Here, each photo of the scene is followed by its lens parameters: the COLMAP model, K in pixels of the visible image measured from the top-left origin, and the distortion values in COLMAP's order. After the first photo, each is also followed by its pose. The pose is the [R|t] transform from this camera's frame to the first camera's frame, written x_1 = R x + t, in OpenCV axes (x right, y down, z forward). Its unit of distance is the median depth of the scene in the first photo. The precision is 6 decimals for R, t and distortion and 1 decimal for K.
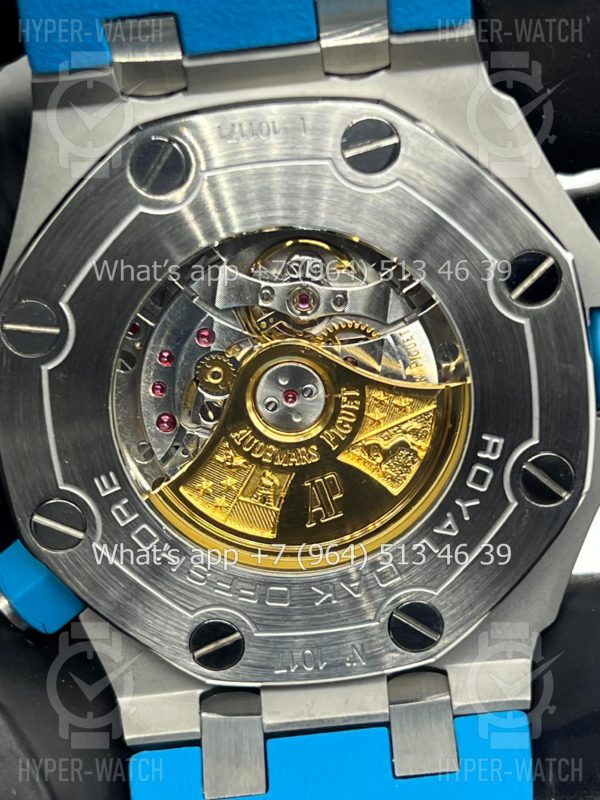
lens RADIAL K [[1873.5, 0, 297.5], [0, 1873.5, 398.1], [0, 0, 1]] dist [0.253936, 0.000000]
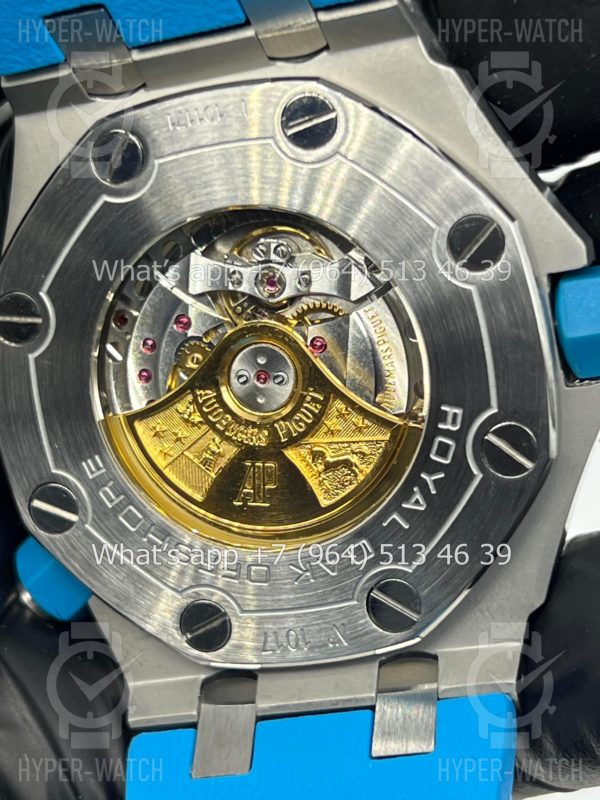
lens RADIAL K [[1873.5, 0, 304.2], [0, 1873.5, 395.7], [0, 0, 1]] dist [0.253936, 0.000000]
pose [[0.962870, -0.036809, -0.267444, 0.291737], [0.009062, 0.994510, -0.104251, 0.116237], [0.269813, 0.097956, 0.957917, 0.026734]]
